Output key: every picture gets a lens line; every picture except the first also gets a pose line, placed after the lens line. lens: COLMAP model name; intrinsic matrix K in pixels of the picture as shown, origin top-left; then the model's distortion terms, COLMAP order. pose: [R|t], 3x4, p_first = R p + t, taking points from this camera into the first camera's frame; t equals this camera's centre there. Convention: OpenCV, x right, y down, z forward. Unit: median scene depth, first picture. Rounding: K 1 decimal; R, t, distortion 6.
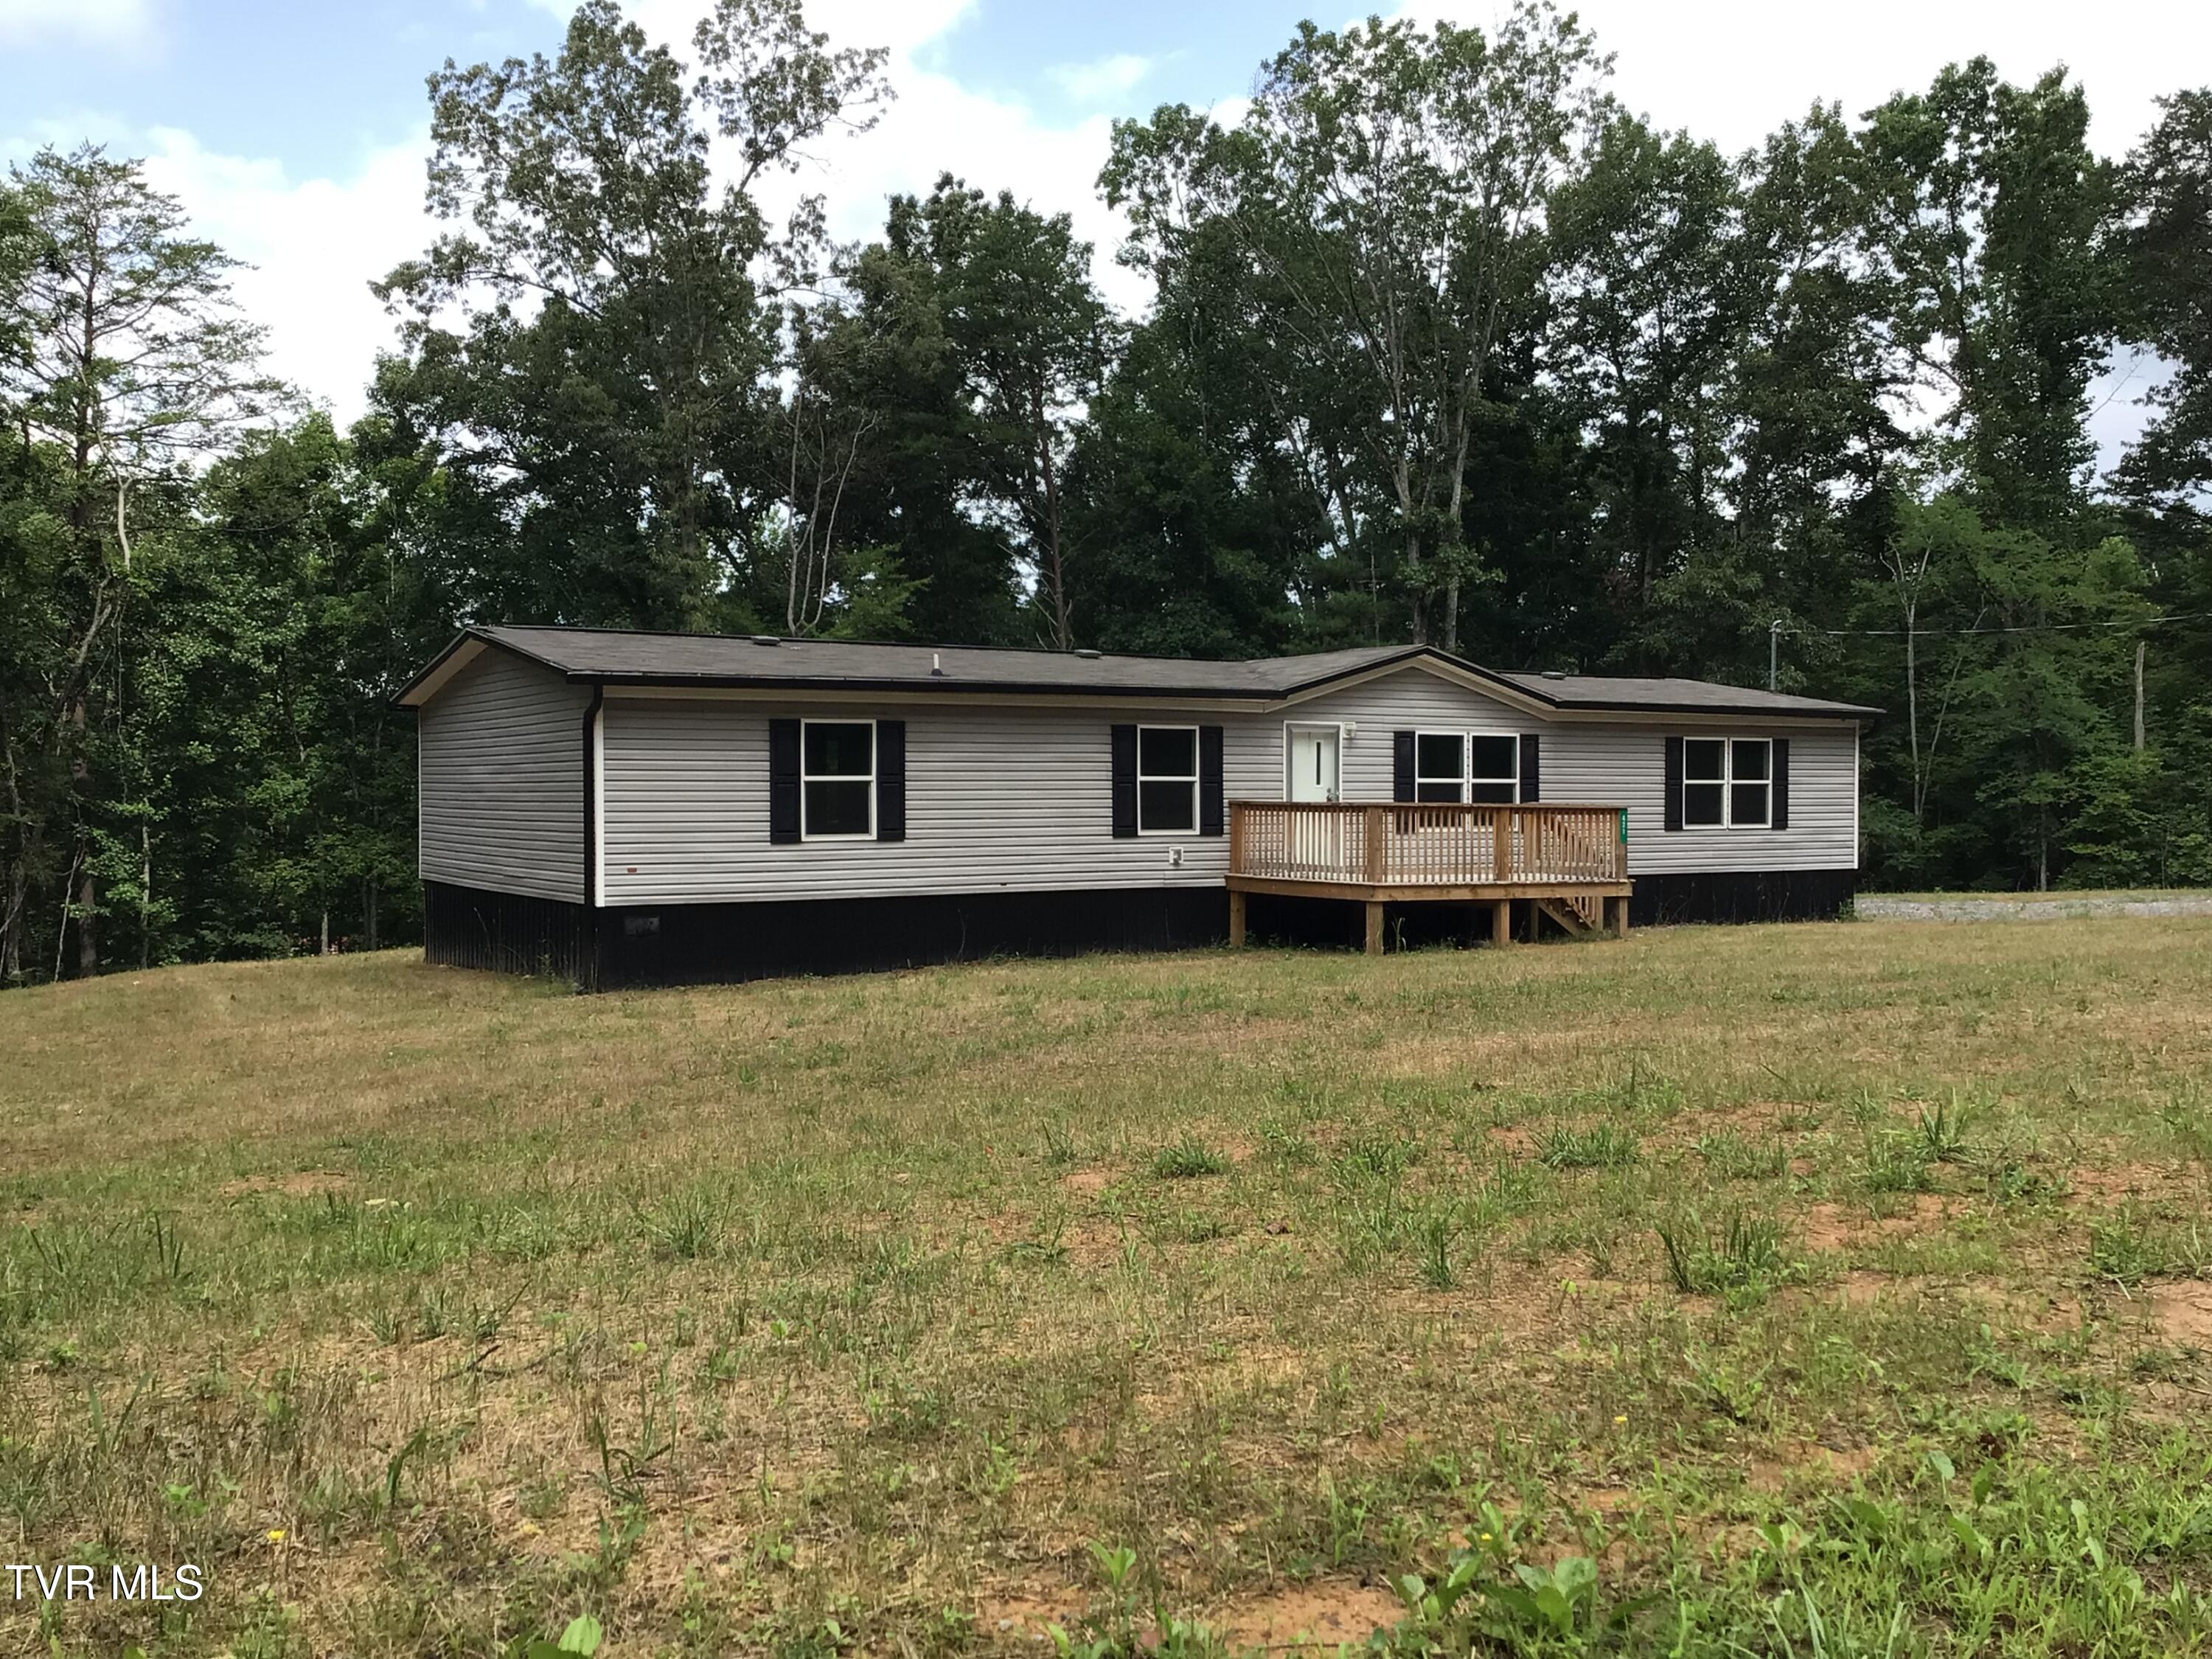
lens RADIAL K [[2000.5, 0, 1106.0], [0, 2000.5, 829.5], [0, 0, 1]] dist [0.009311, -0.015635]
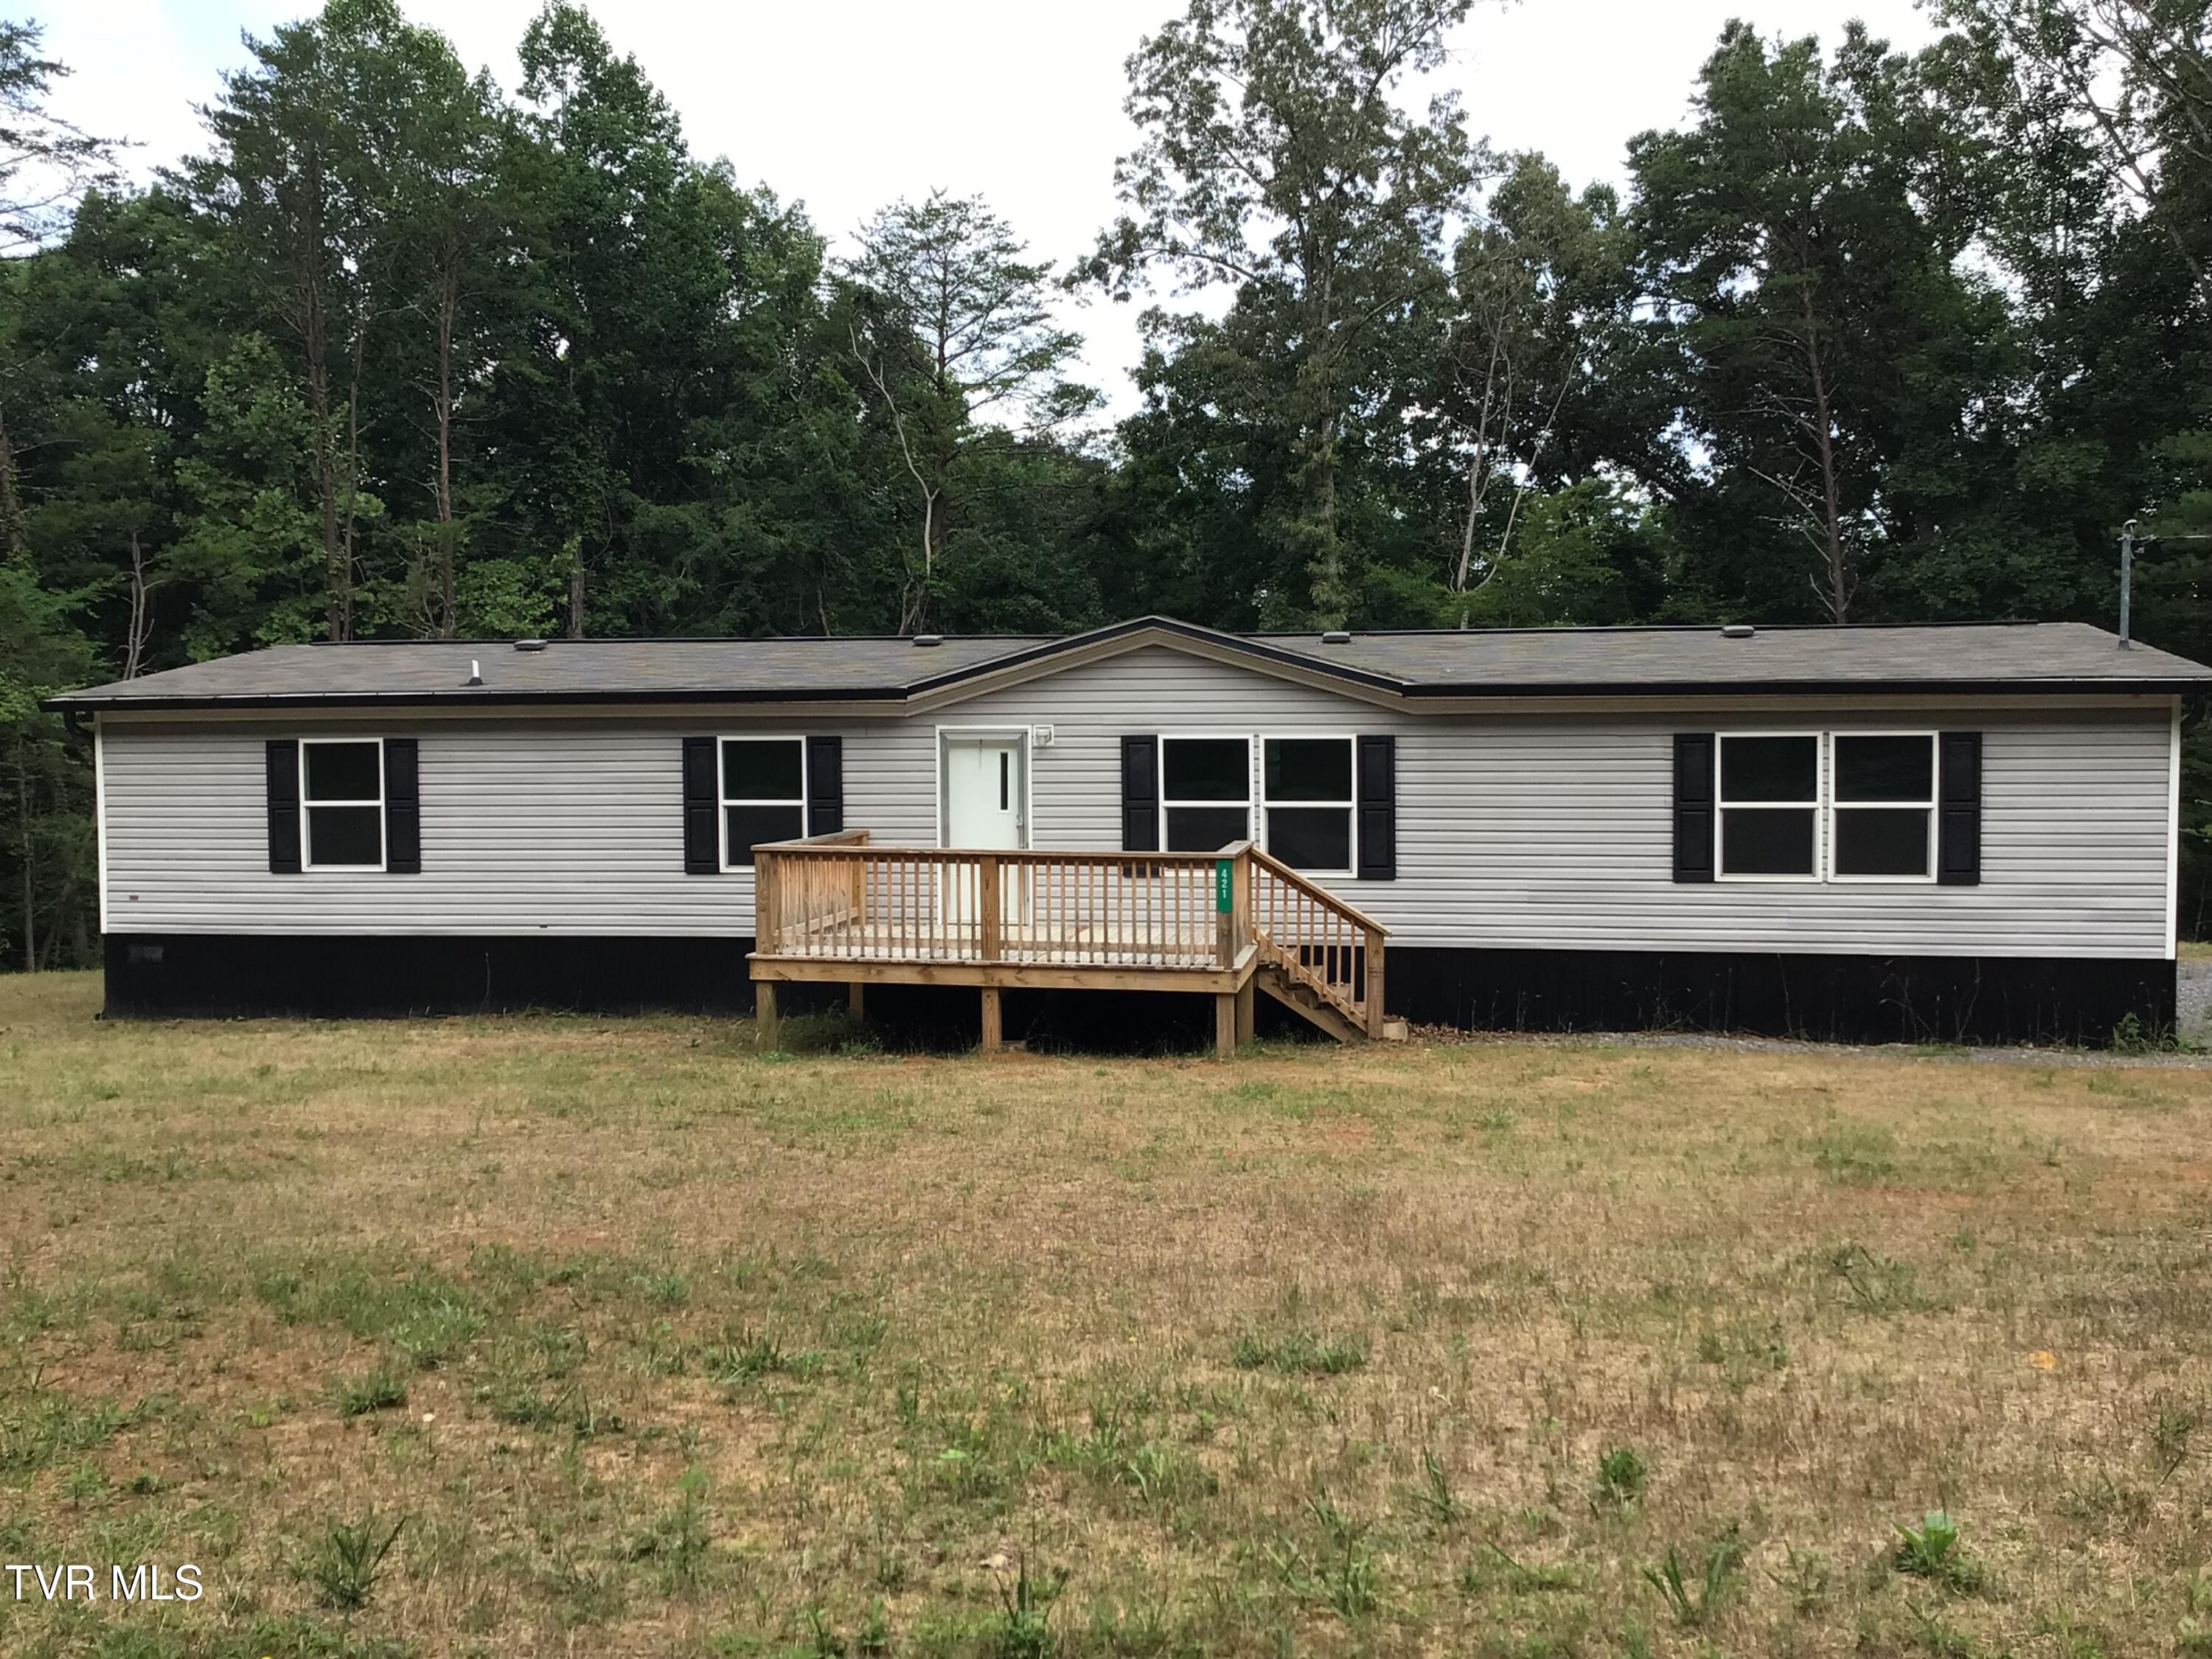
lens RADIAL K [[2000.5, 0, 1106.0], [0, 2000.5, 829.5], [0, 0, 1]] dist [0.009311, -0.015635]
pose [[0.657599, 0.009132, -0.753313, 0.703556], [-0.019565, 0.999796, -0.004959, -0.014263], [0.753114, 0.018000, 0.657644, 0.594340]]
